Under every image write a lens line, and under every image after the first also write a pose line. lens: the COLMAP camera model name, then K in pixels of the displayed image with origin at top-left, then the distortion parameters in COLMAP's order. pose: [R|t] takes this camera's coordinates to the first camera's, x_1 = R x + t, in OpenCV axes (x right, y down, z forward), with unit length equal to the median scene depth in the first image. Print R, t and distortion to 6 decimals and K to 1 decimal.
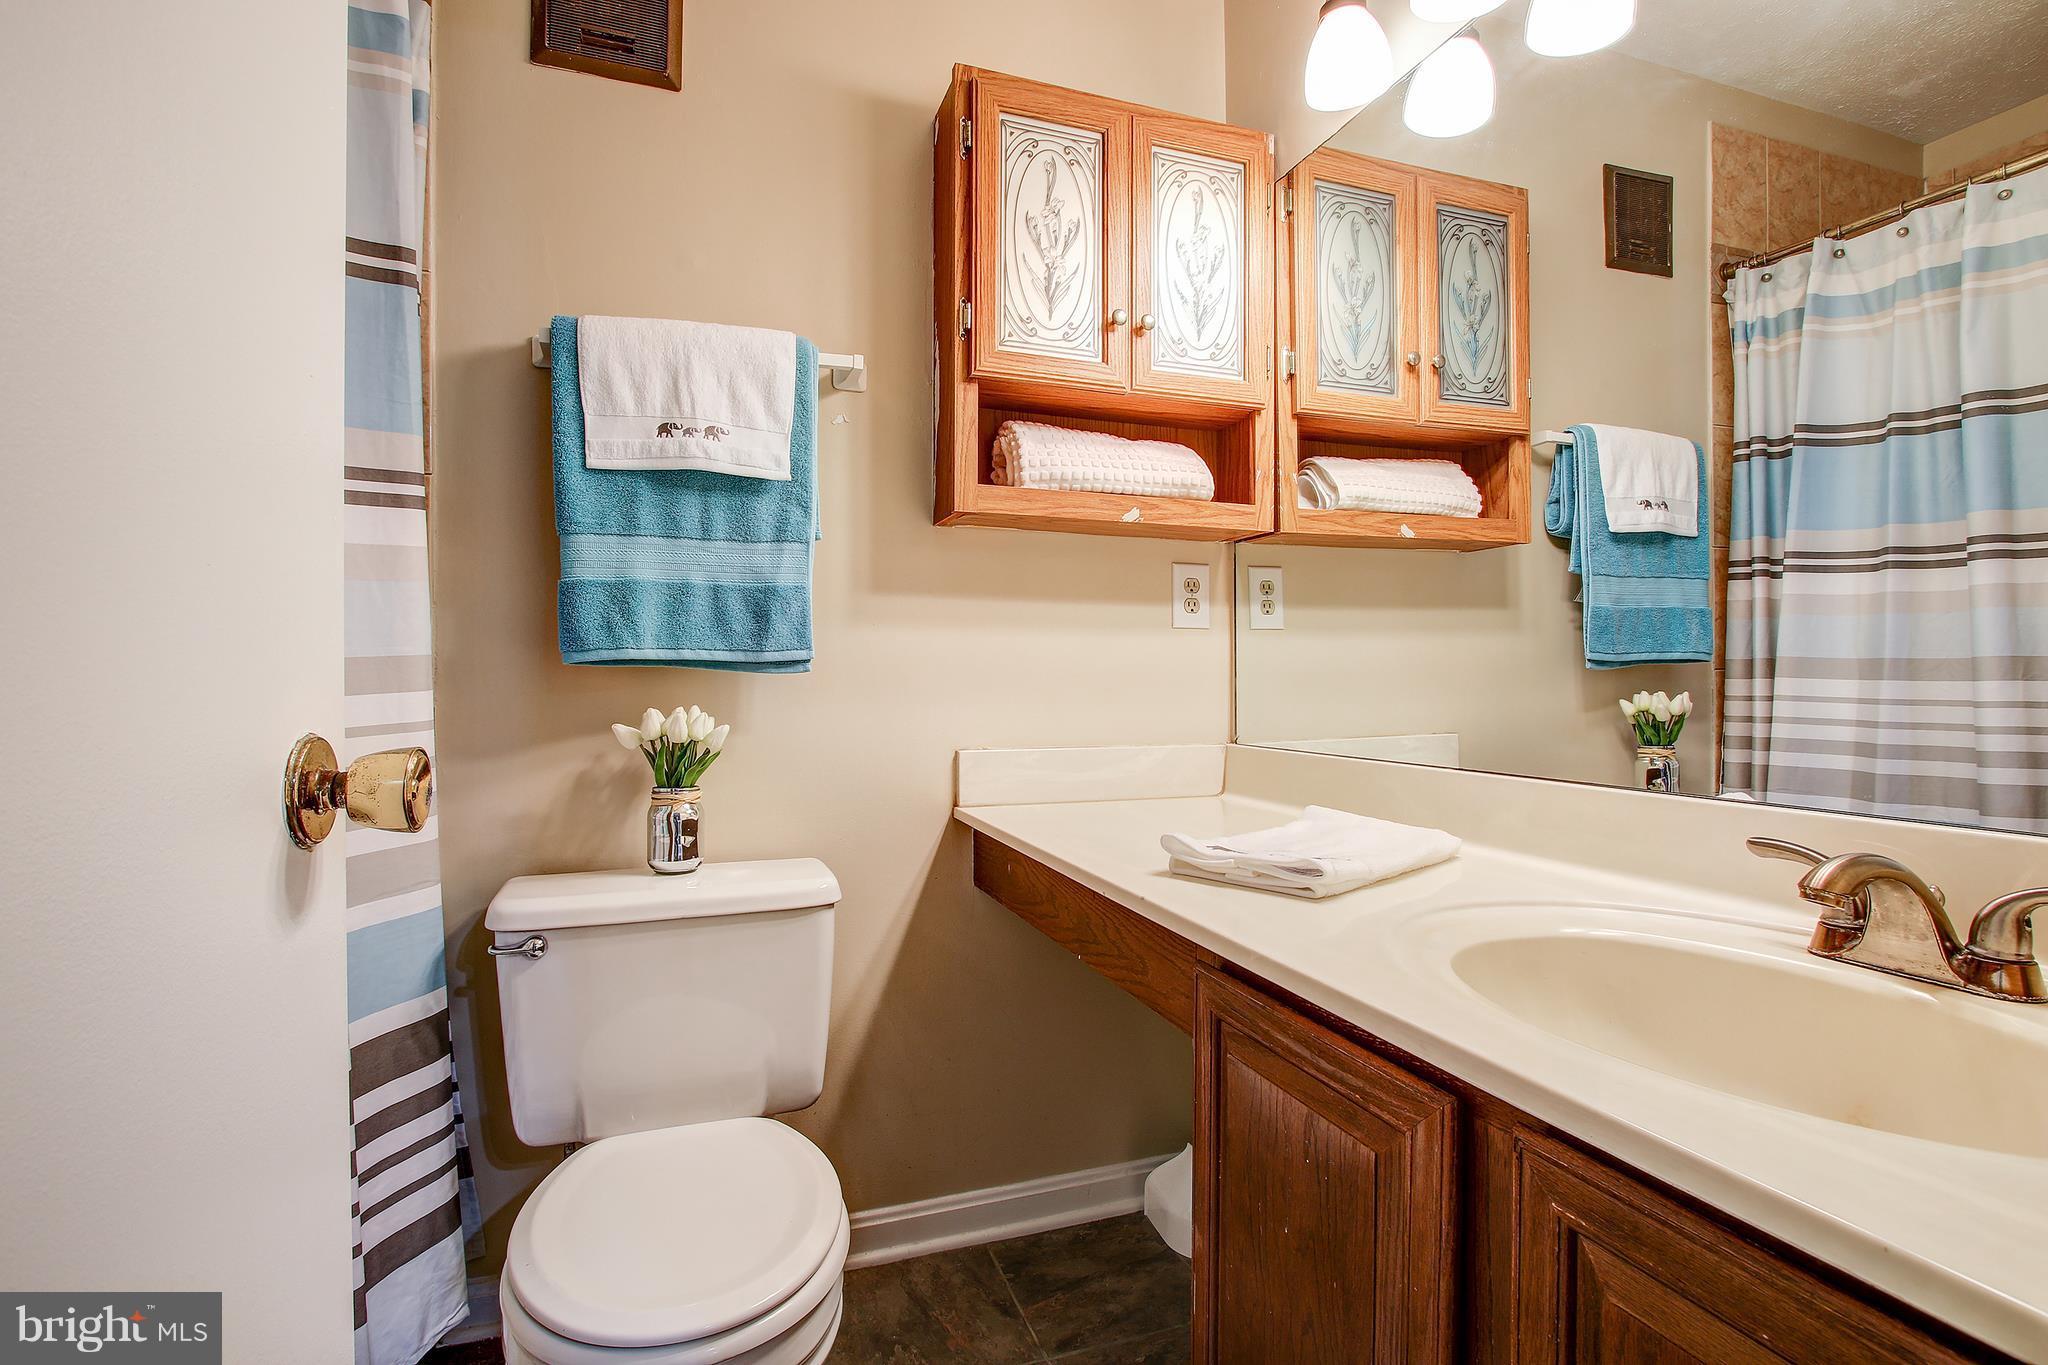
lens RADIAL K [[993.9, 0, 1031.0], [0, 993.9, 681.1], [0, 0, 1]] dist [-0.025526, 0.000399]
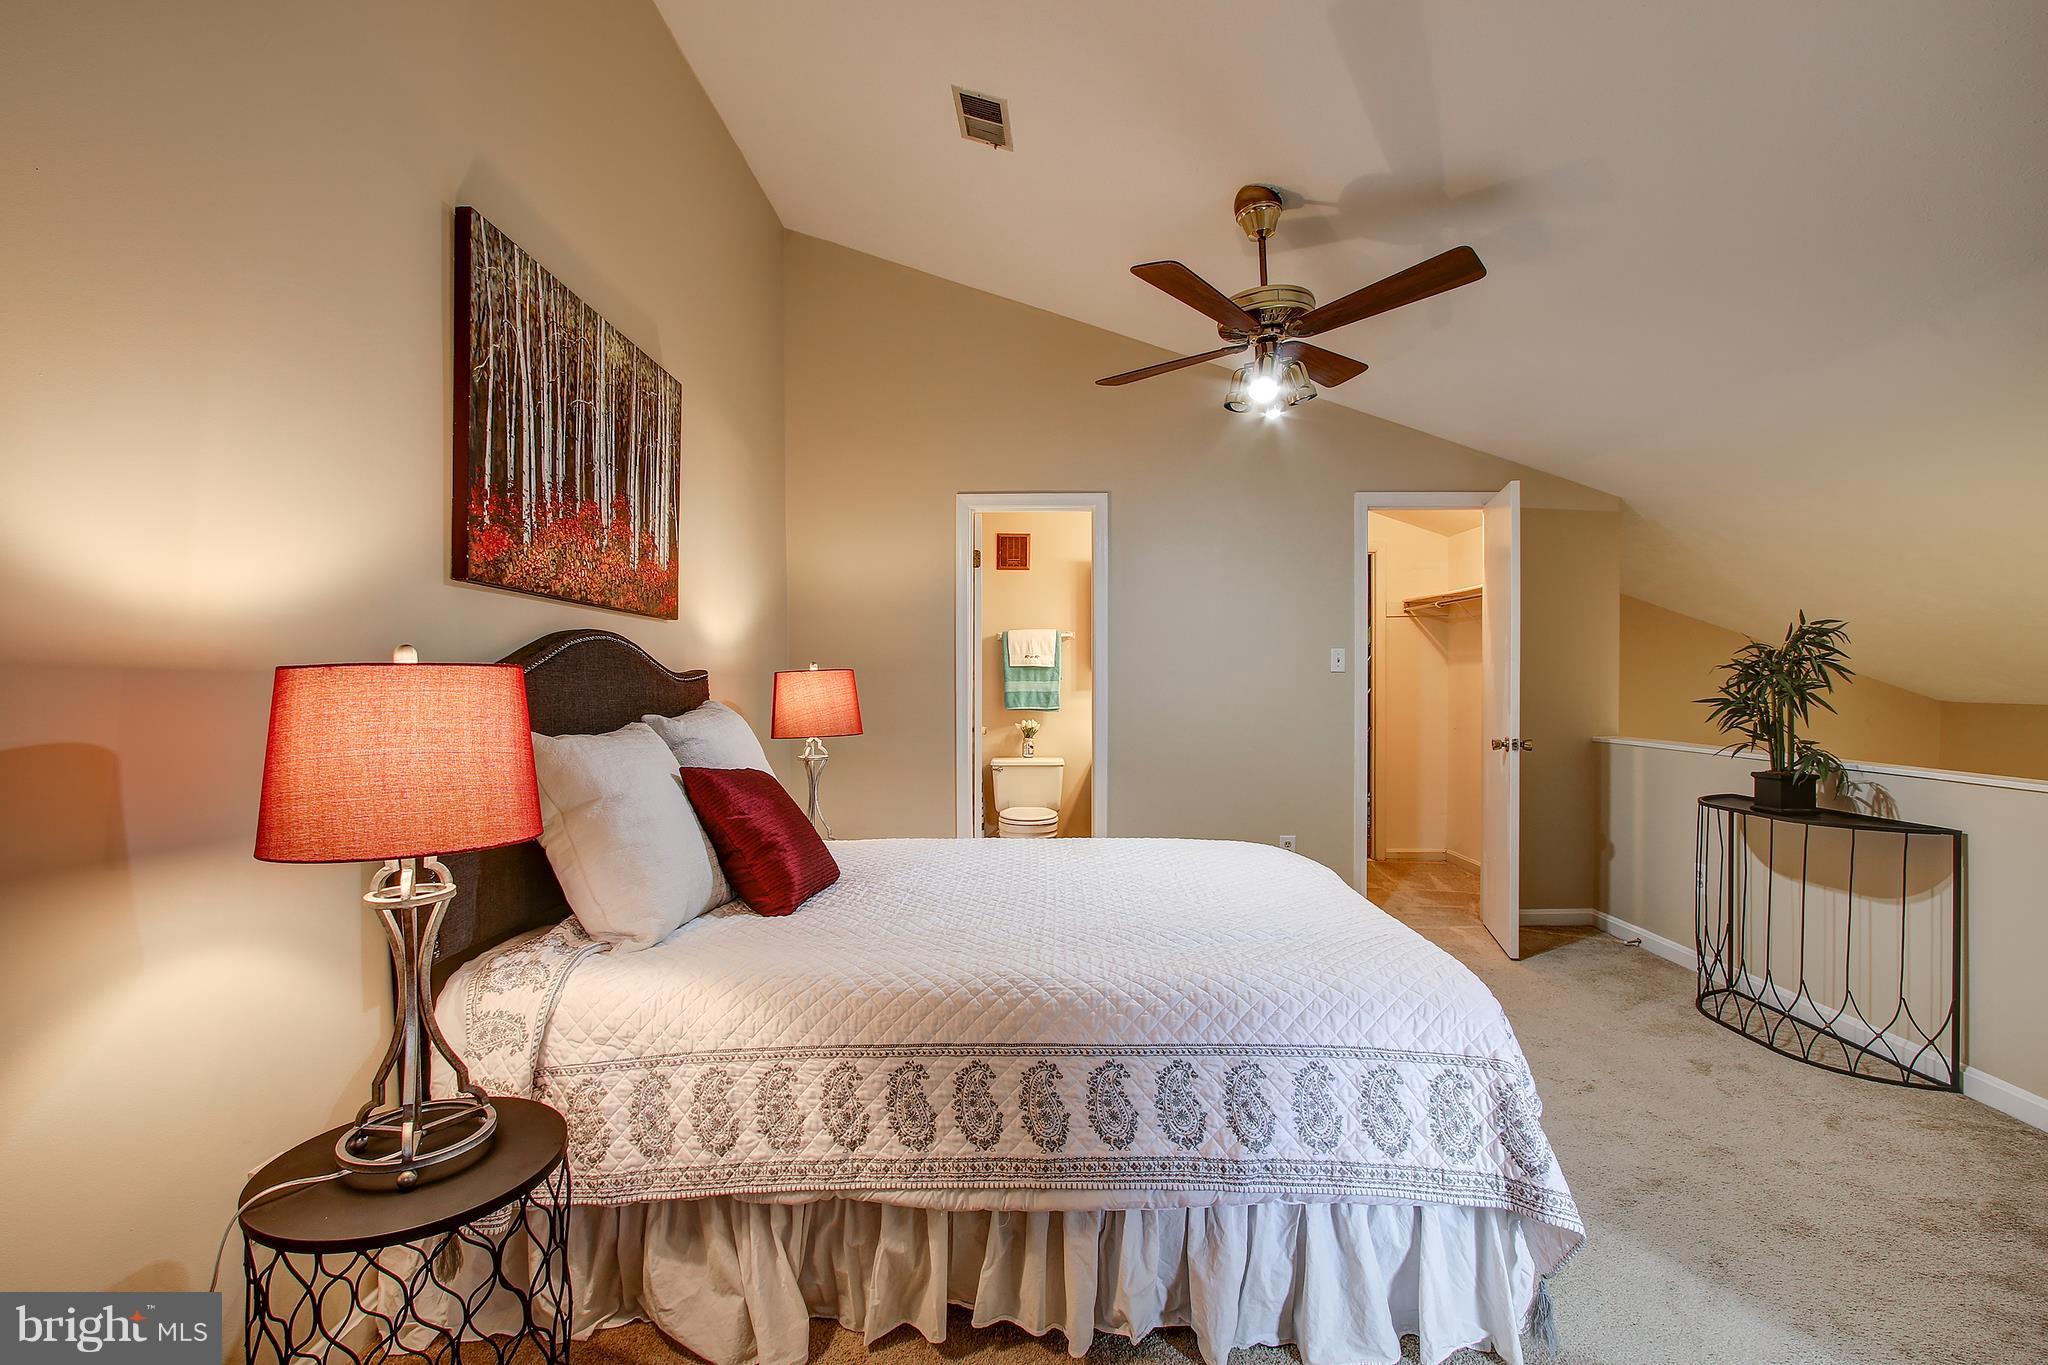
lens RADIAL K [[993.9, 0, 1023.7], [0, 993.9, 681.9], [0, 0, 1]] dist [-0.025526, 0.000399]
pose [[0.927020, 0.002787, -0.375001, 1.261509], [-0.003160, 0.999995, -0.000379, -0.137769], [0.374998, 0.001536, 0.927024, -3.065017]]
